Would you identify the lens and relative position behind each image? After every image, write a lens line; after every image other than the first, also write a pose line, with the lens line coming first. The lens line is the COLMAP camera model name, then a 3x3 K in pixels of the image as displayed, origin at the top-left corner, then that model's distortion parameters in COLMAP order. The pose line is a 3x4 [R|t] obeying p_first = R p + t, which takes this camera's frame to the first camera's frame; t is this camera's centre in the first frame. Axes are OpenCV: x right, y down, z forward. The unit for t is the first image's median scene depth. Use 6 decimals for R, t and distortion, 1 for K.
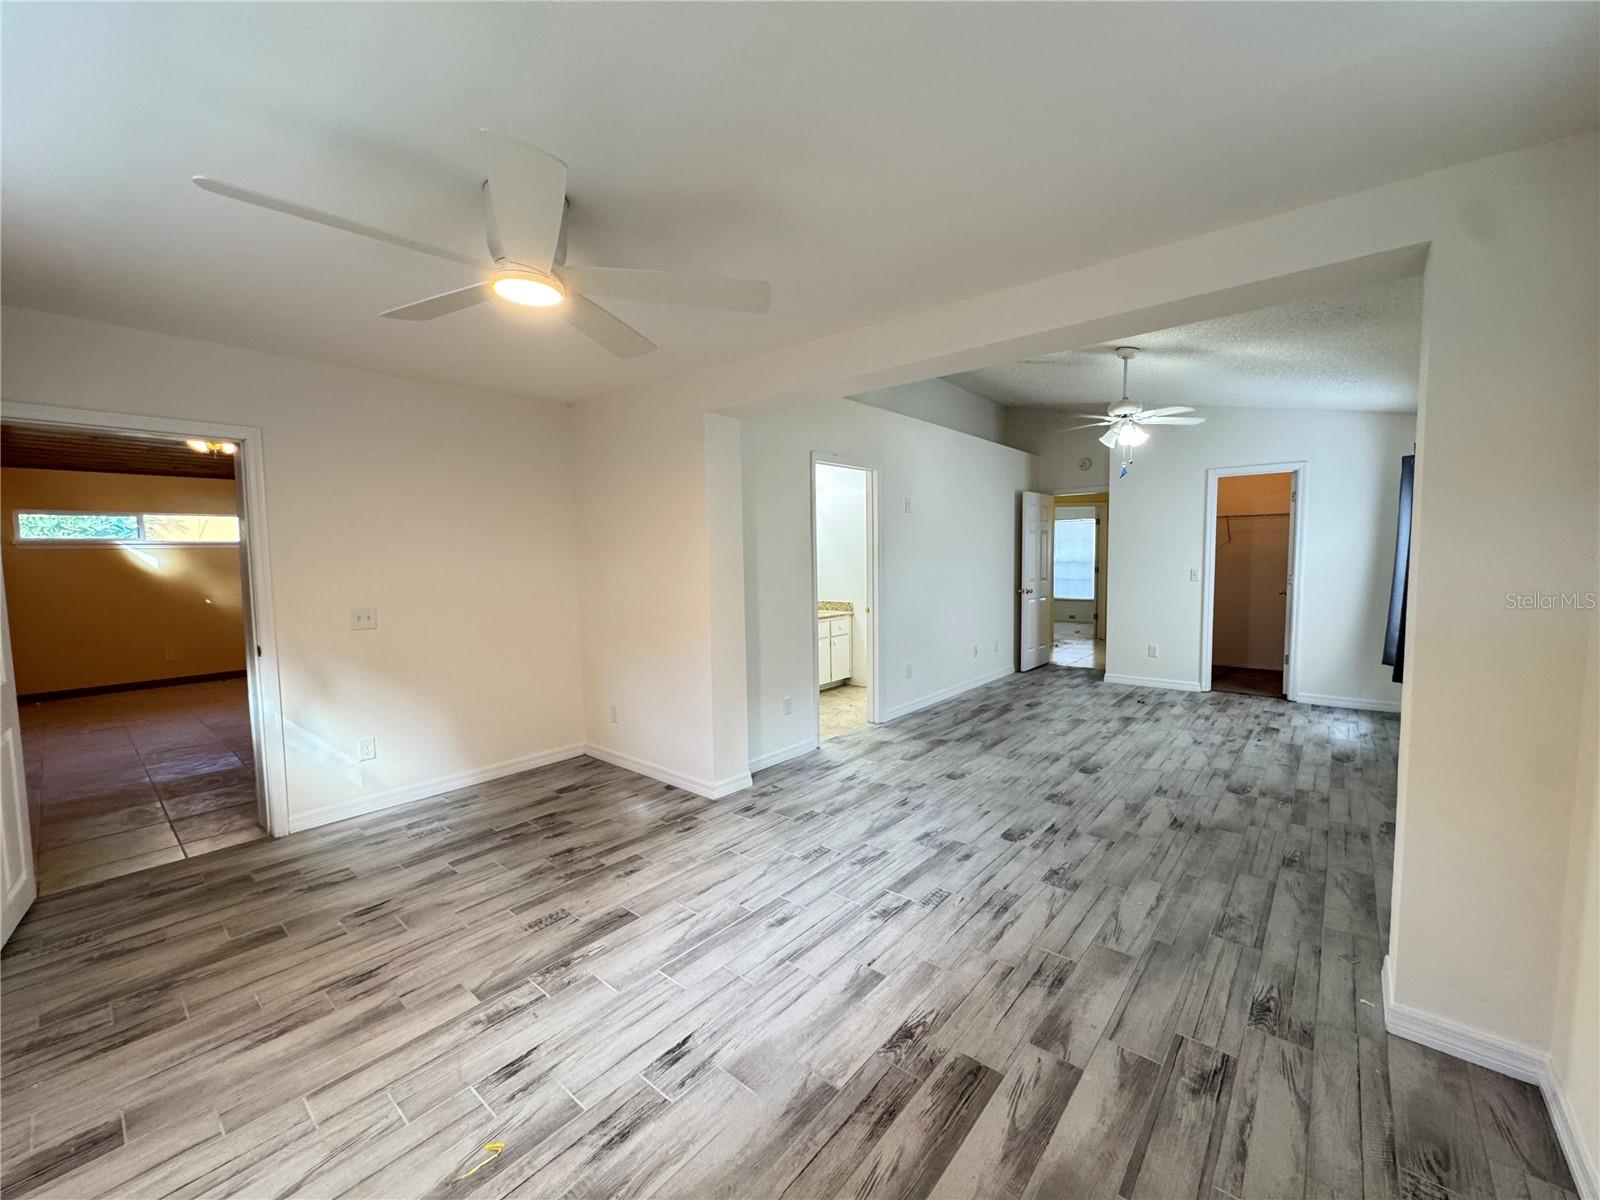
lens RADIAL K [[634.2, 0, 802.3], [0, 634.2, 590.8], [0, 0, 1]] dist [-0.001705, 0.000696]
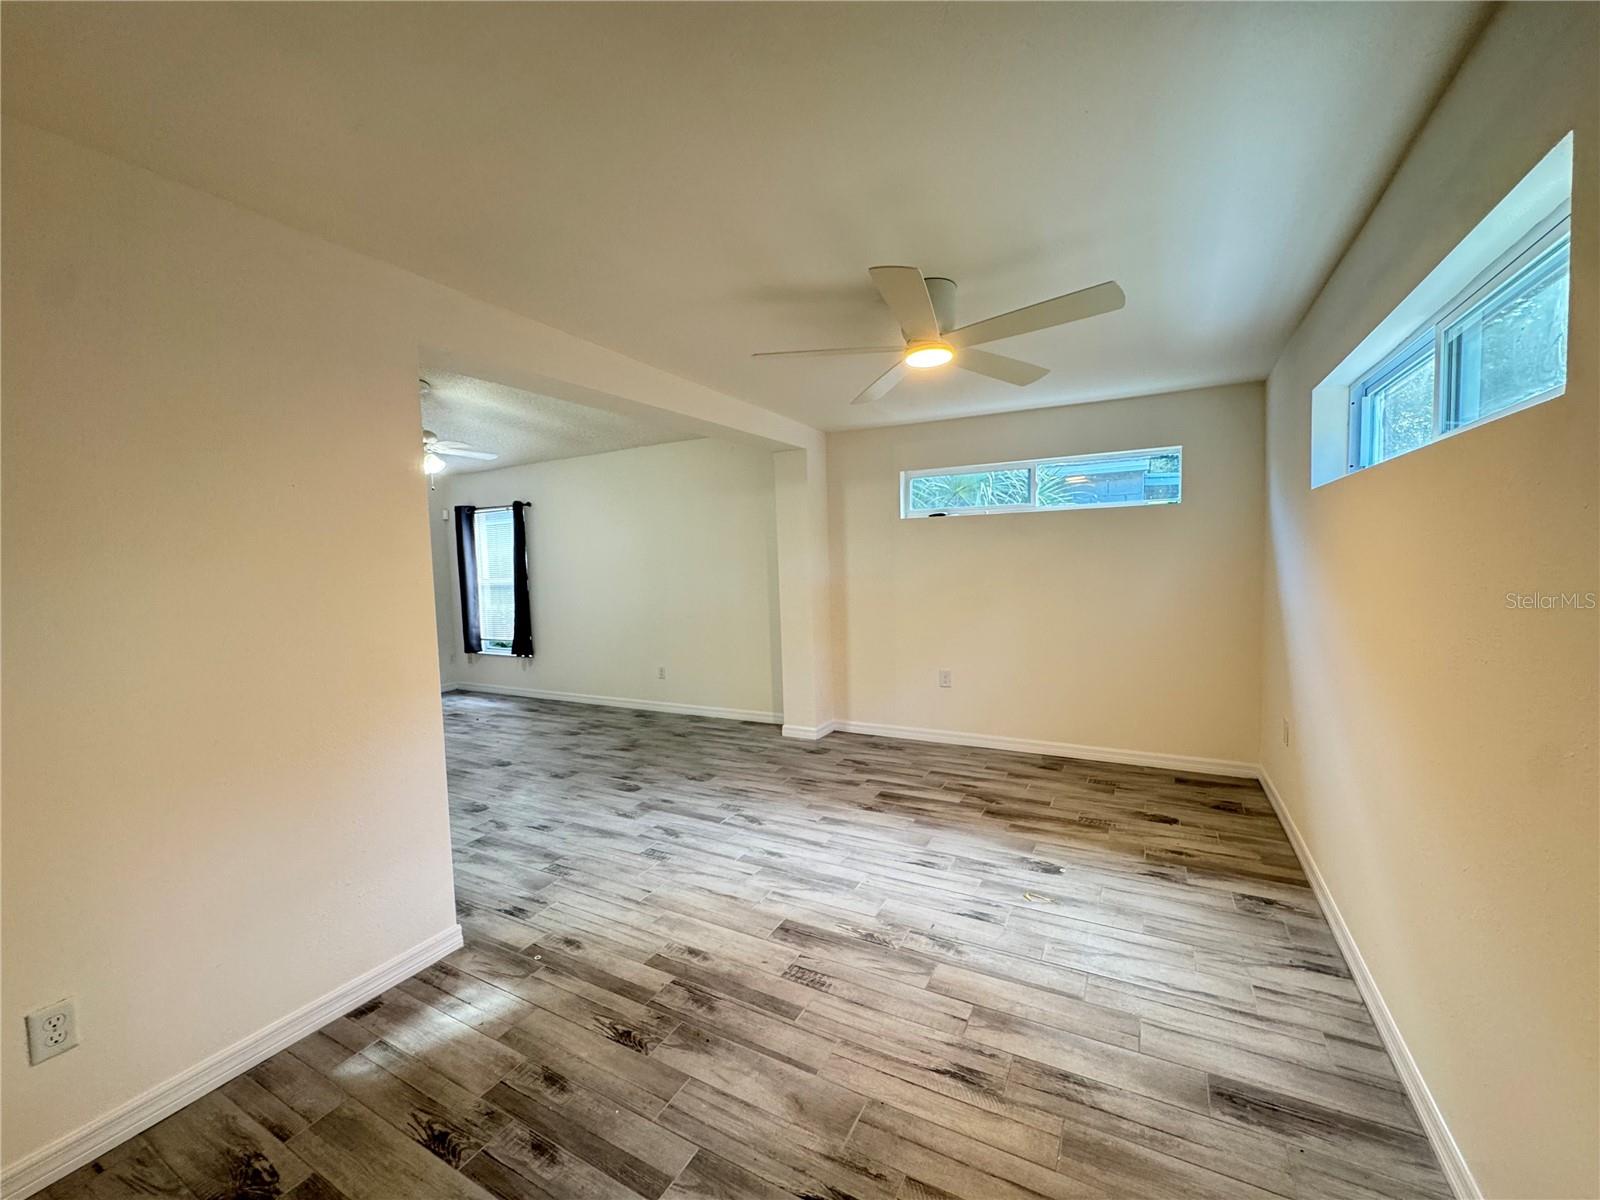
lens RADIAL K [[634.2, 0, 800.2], [0, 634.2, 607.1], [0, 0, 1]] dist [-0.001705, 0.000696]
pose [[-0.193237, -0.053387, 0.979698, -0.938937], [0.090263, 0.993317, 0.071933, -0.030189], [-0.976991, 0.102330, -0.187127, 0.866710]]
